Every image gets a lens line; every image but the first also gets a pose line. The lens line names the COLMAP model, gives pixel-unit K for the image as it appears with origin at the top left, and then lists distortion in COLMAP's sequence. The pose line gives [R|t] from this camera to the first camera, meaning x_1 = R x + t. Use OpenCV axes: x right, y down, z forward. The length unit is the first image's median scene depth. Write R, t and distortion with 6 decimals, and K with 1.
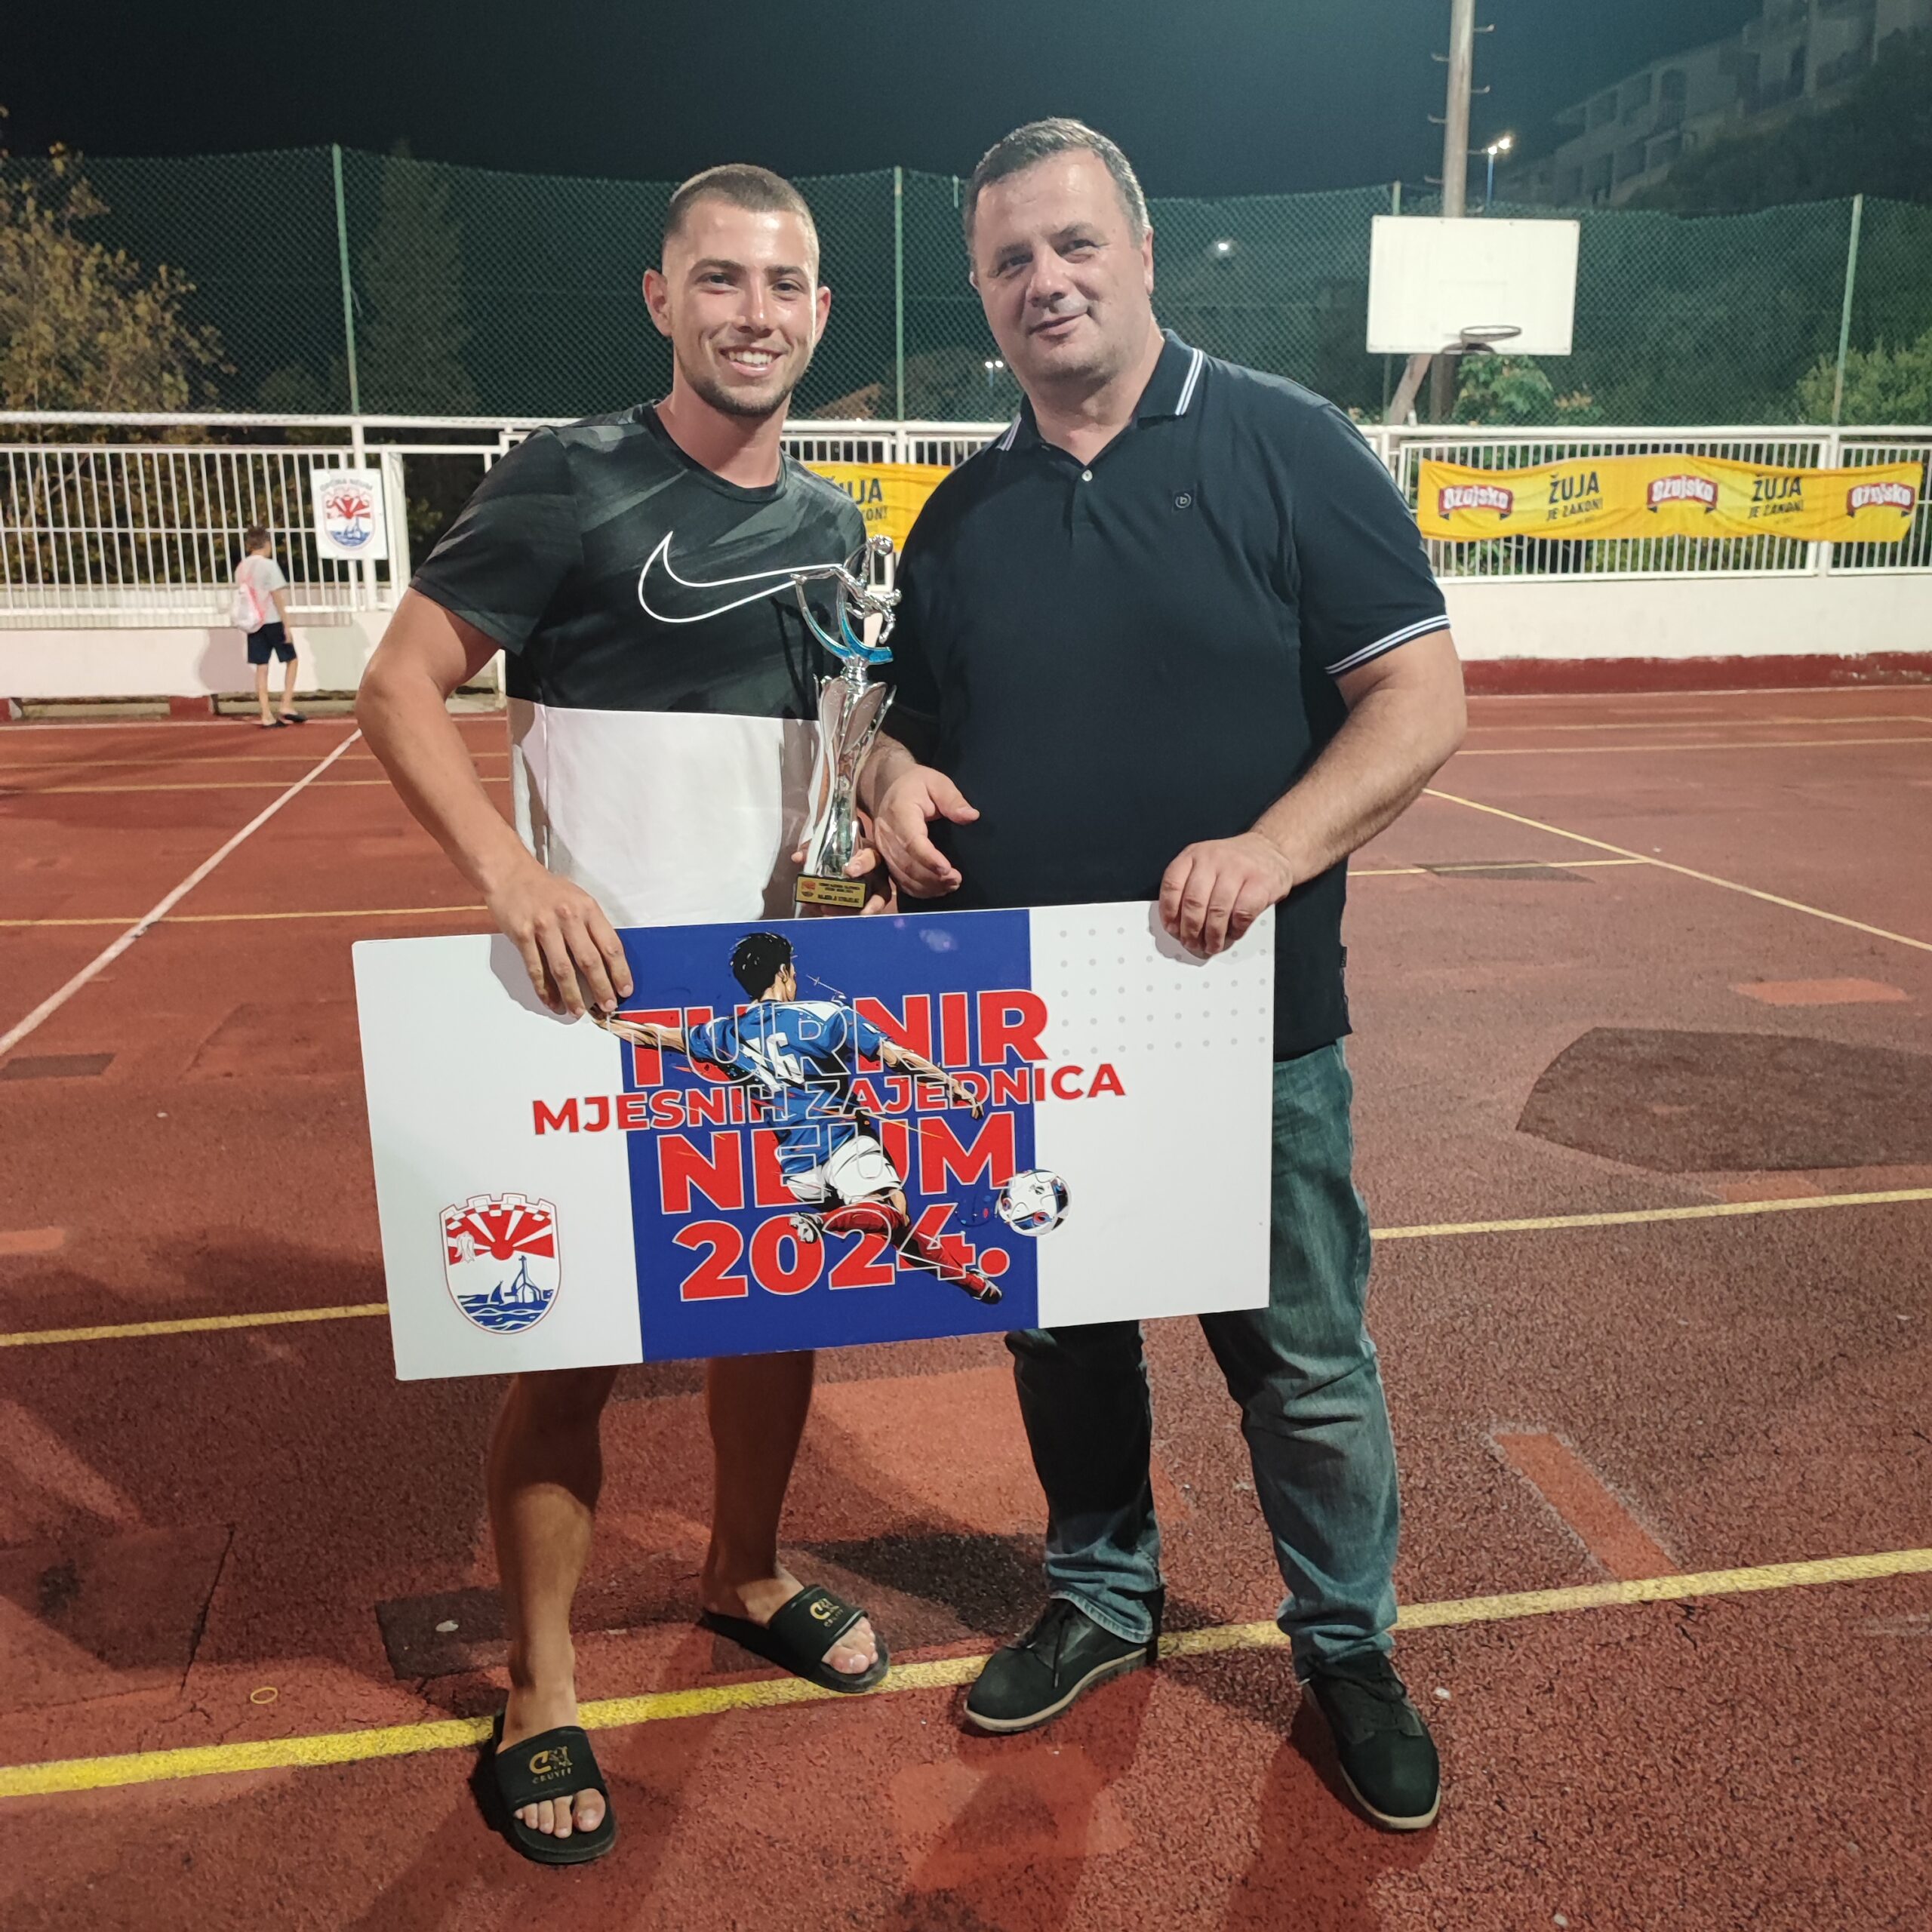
lens RADIAL K [[1832.9, 0, 994.4], [0, 1832.9, 960.6], [0, 0, 1]] dist [0.048496, -0.055652]
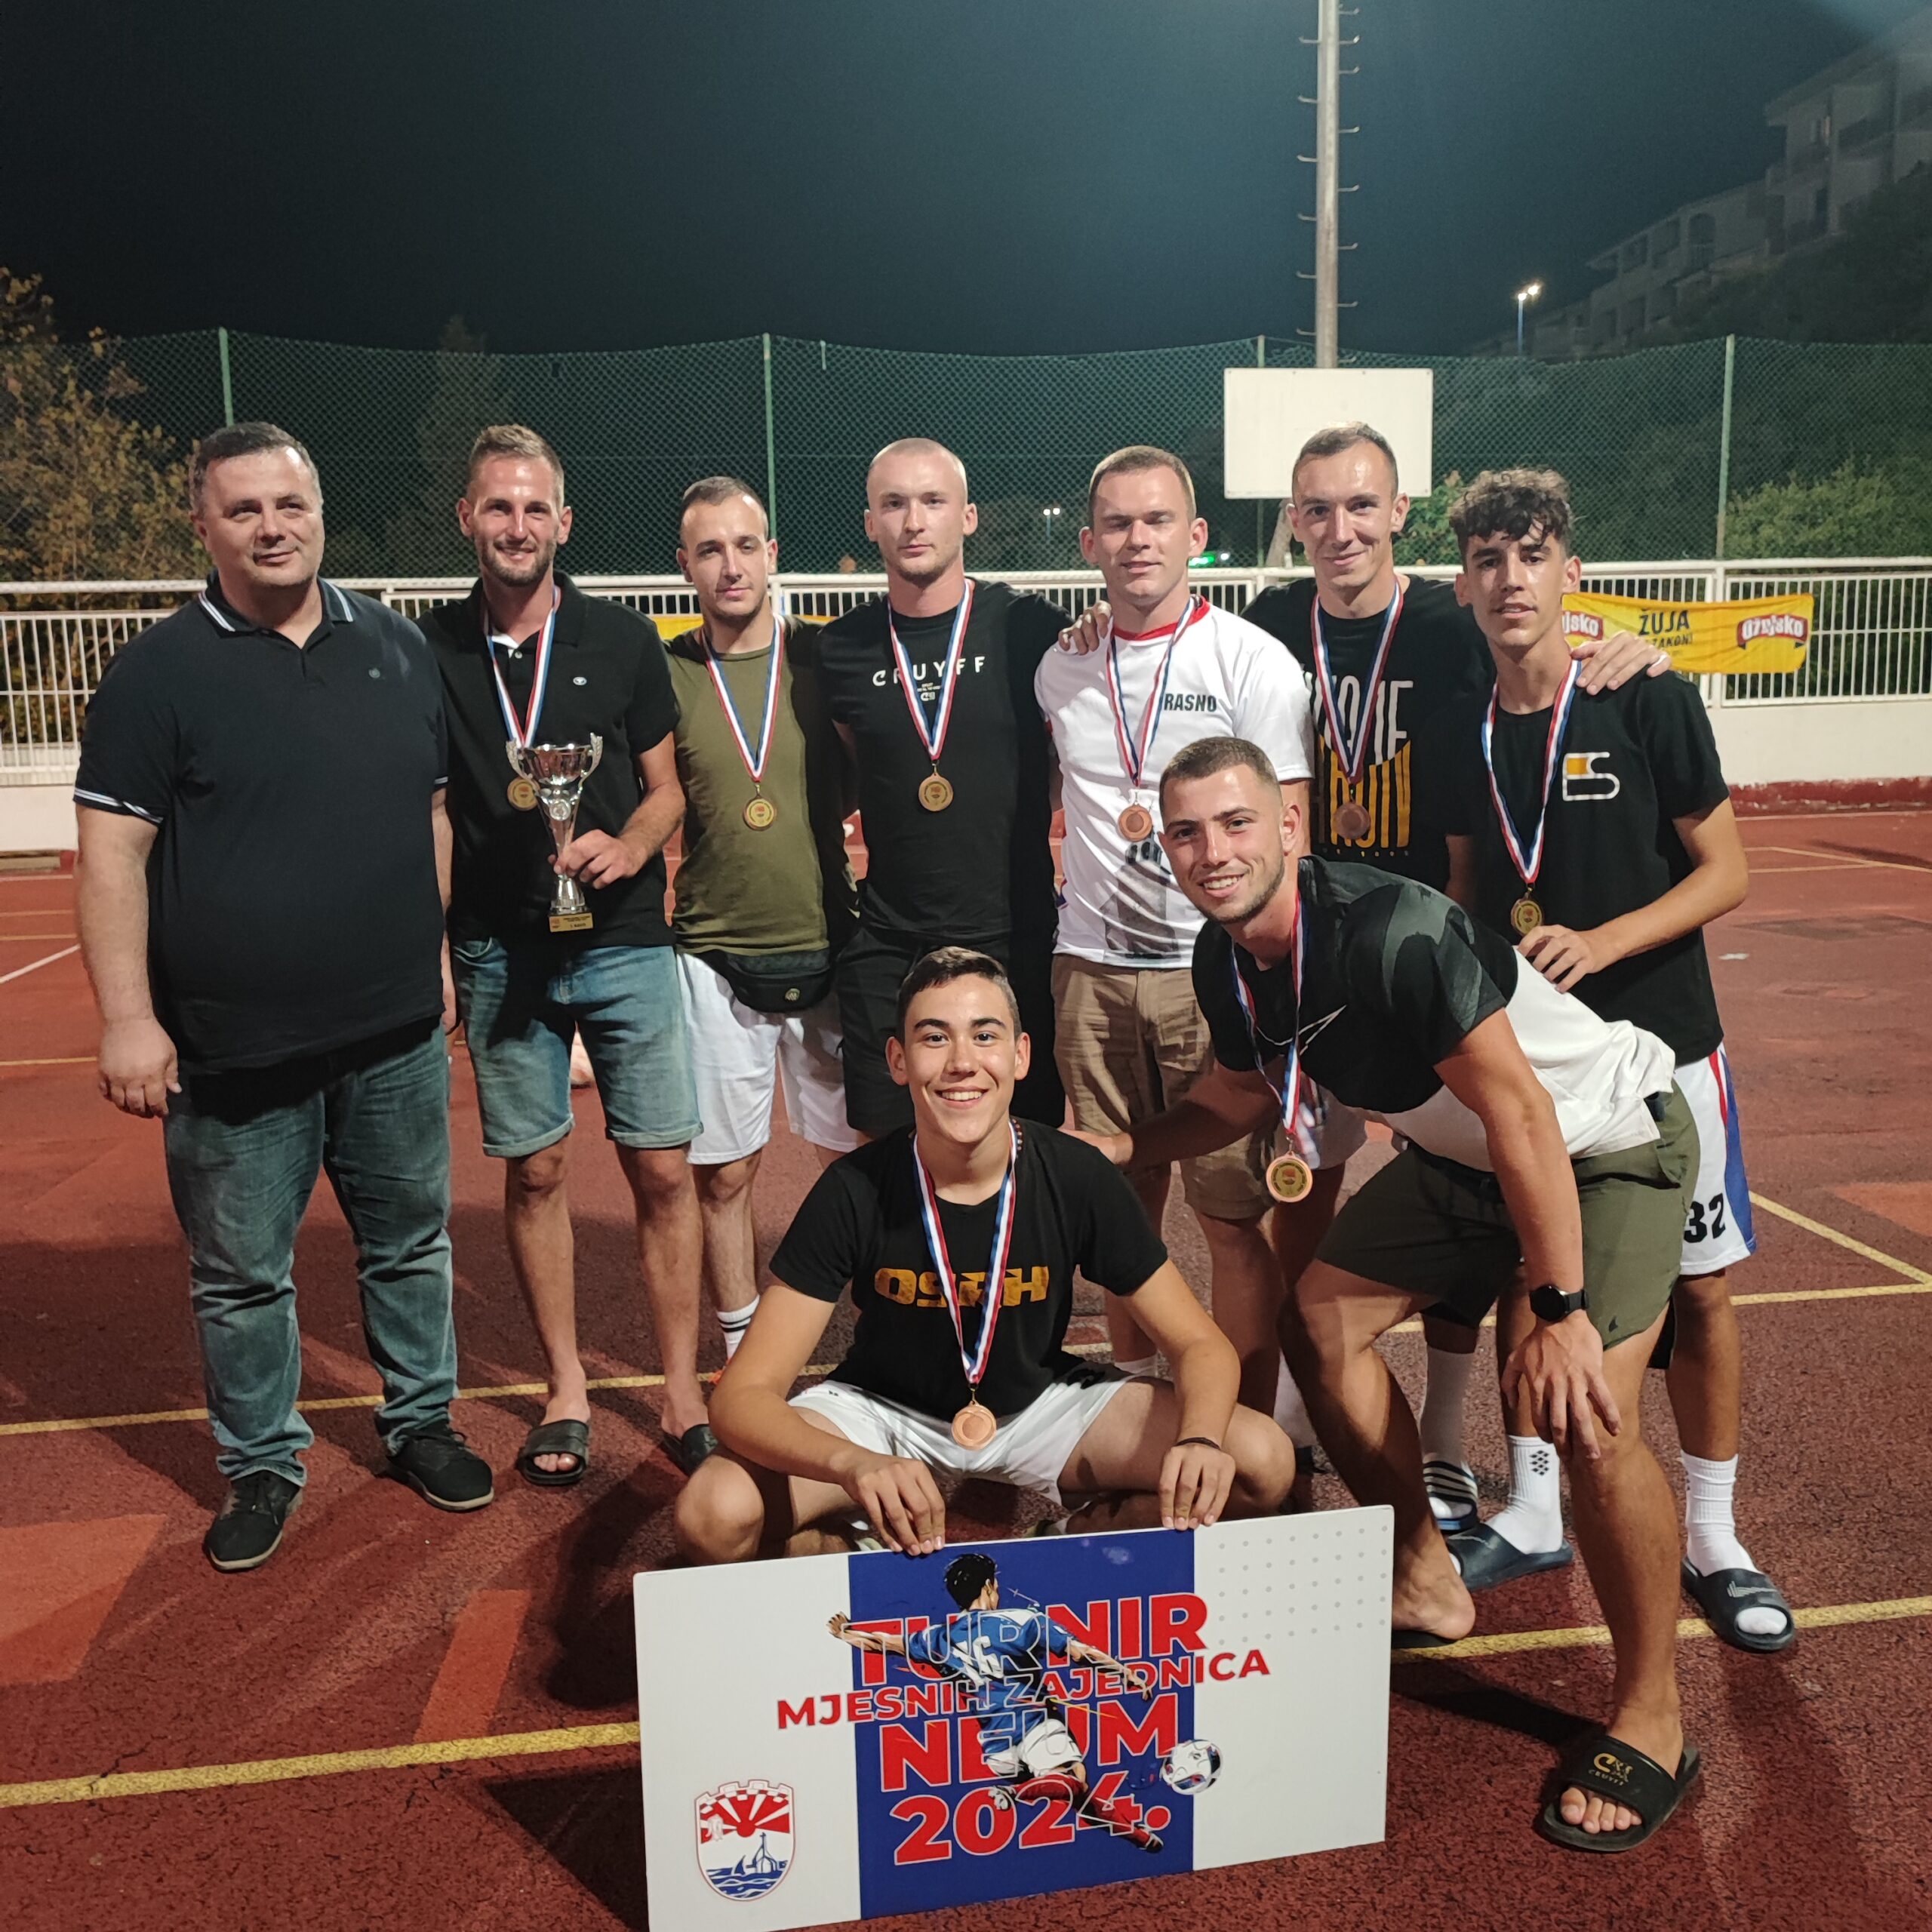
lens RADIAL K [[1842.2, 0, 966.0], [0, 1842.2, 966.0], [0, 0, 1]] dist [0.000136, 0.038985]
pose [[0.999032, -0.011444, -0.042479, 0.106038], [0.008371, 0.997383, -0.071819, -0.000834], [0.043190, 0.071394, 0.996513, -0.000480]]
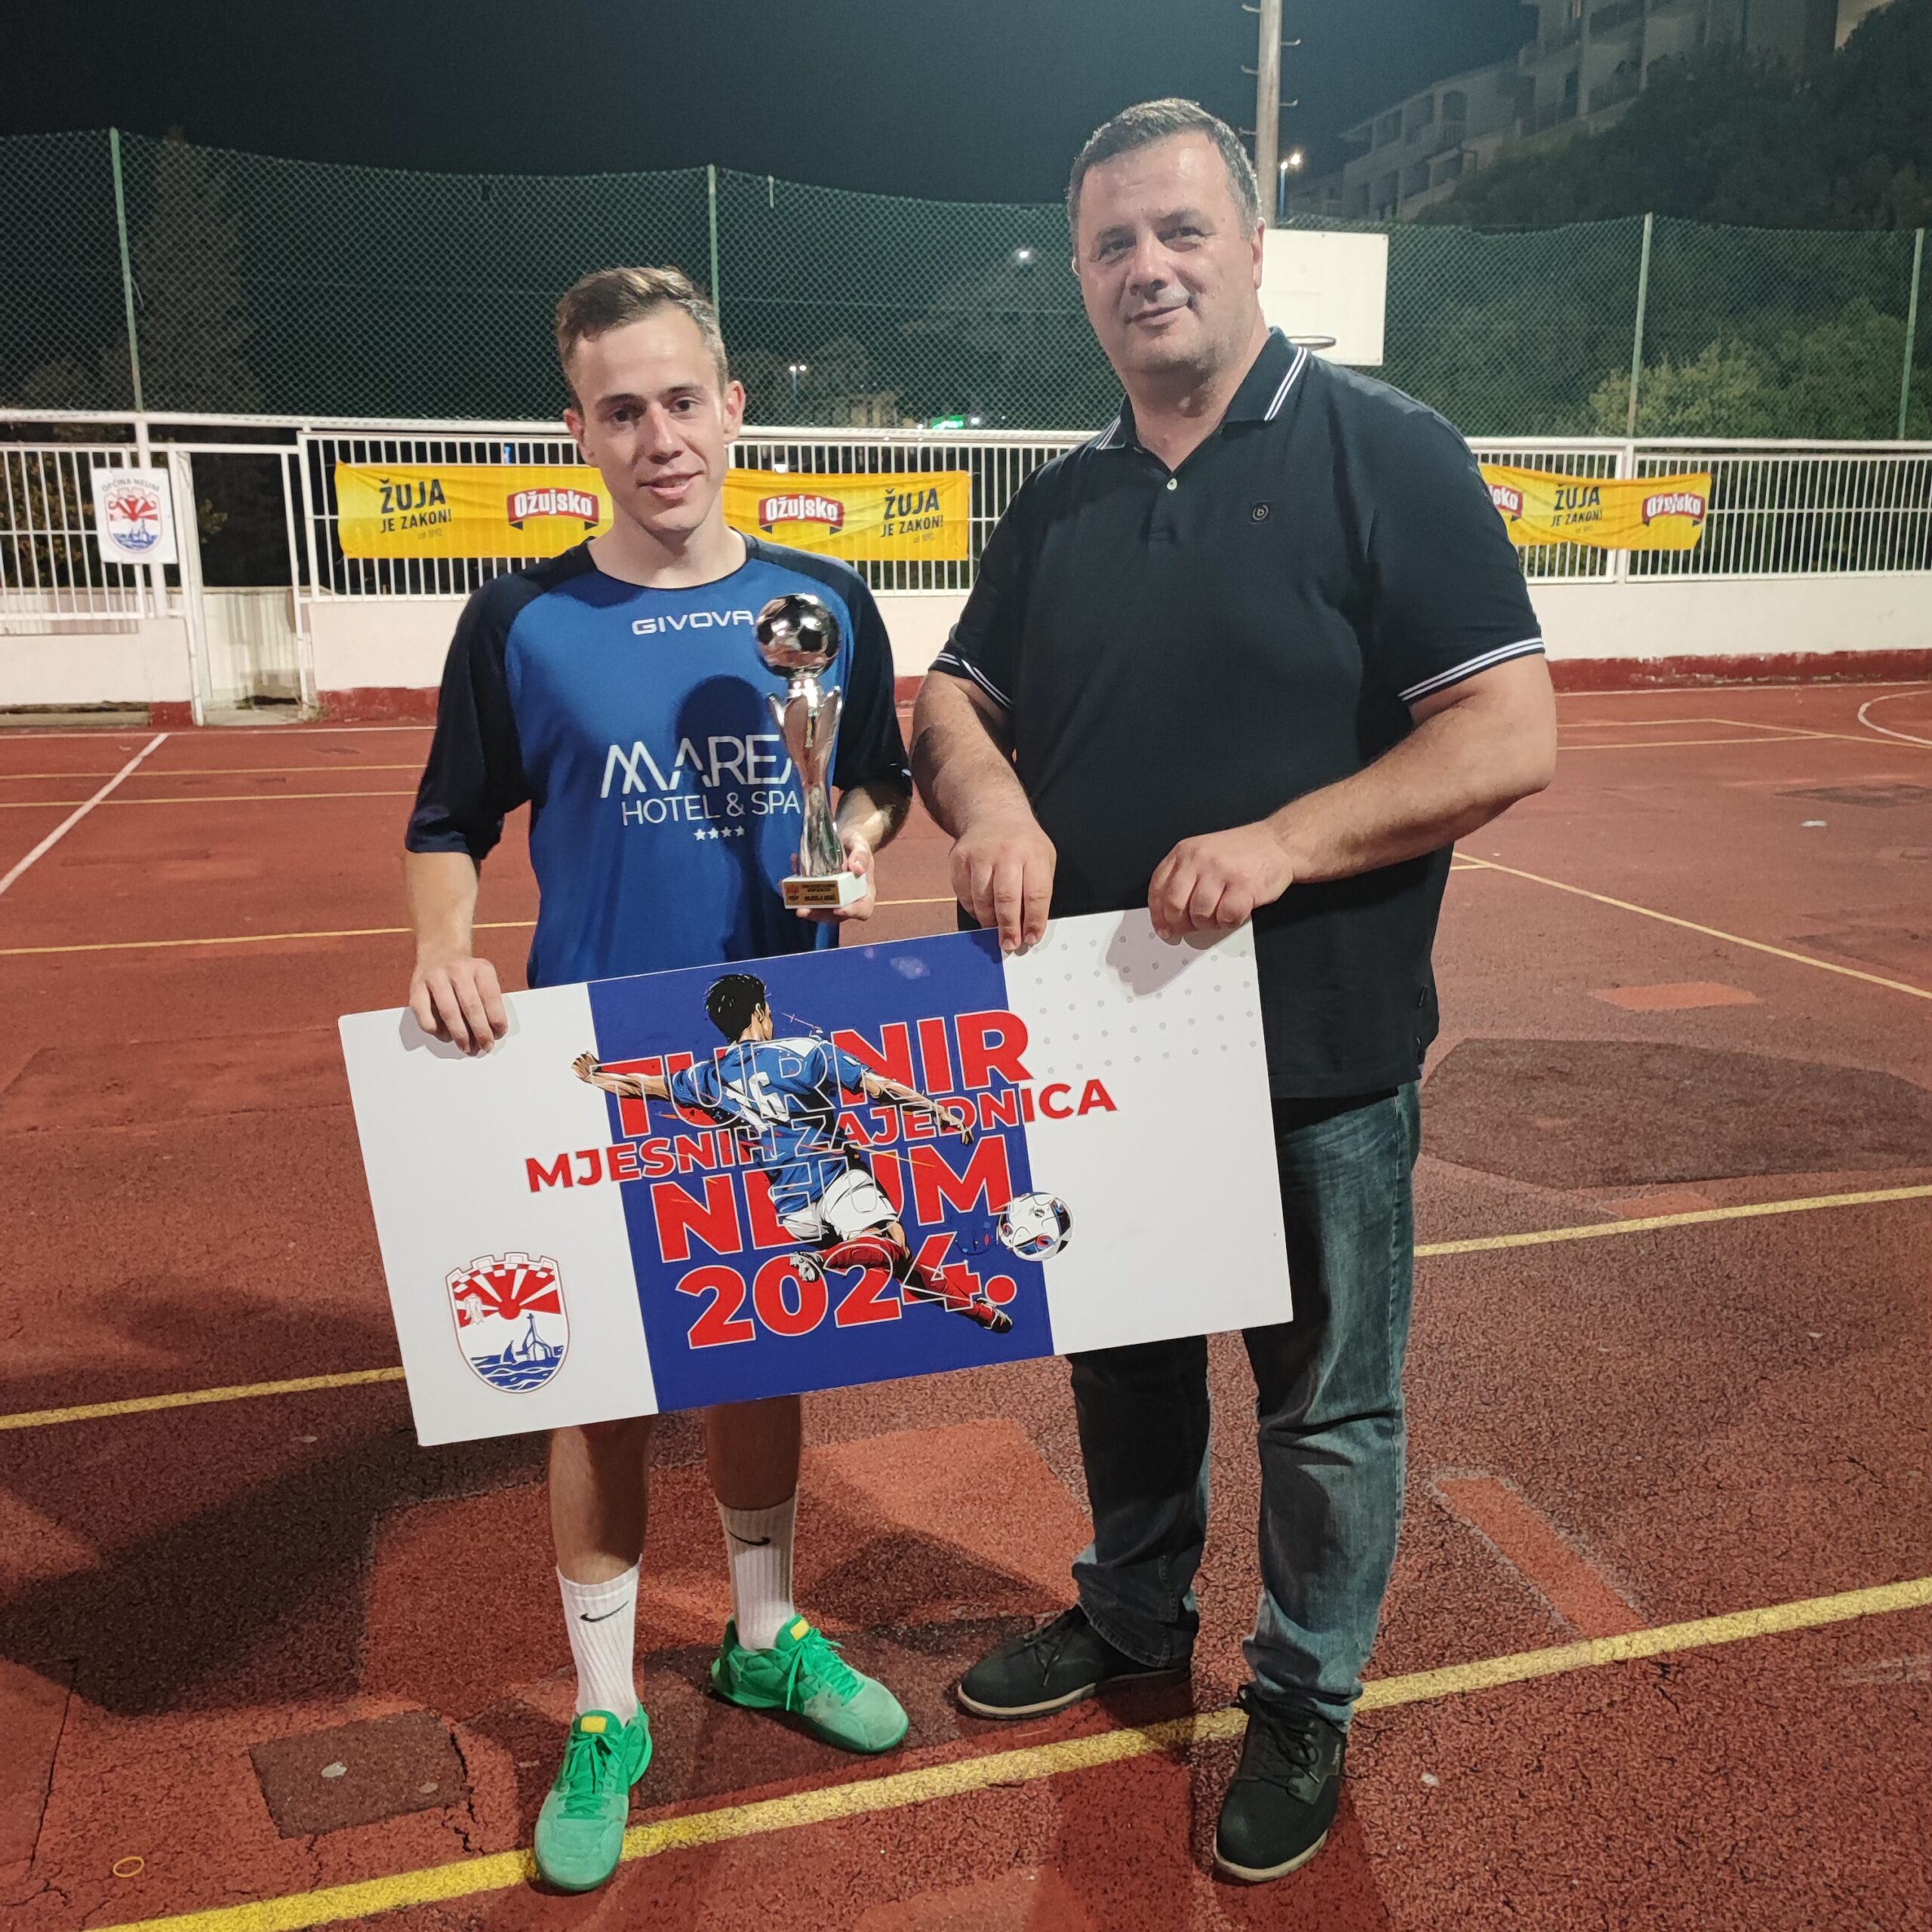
lens RADIAL K [[1832.9, 0, 994.4], [0, 1832.9, 960.6], [0, 0, 1]] dist [0.048496, -0.055652]
pose [[0.994916, -0.019998, 0.098701, -0.008465], [0.020223, 0.999795, -0.001284, -0.003249], [-0.098655, 0.003274, 0.995116, 0.011047]]
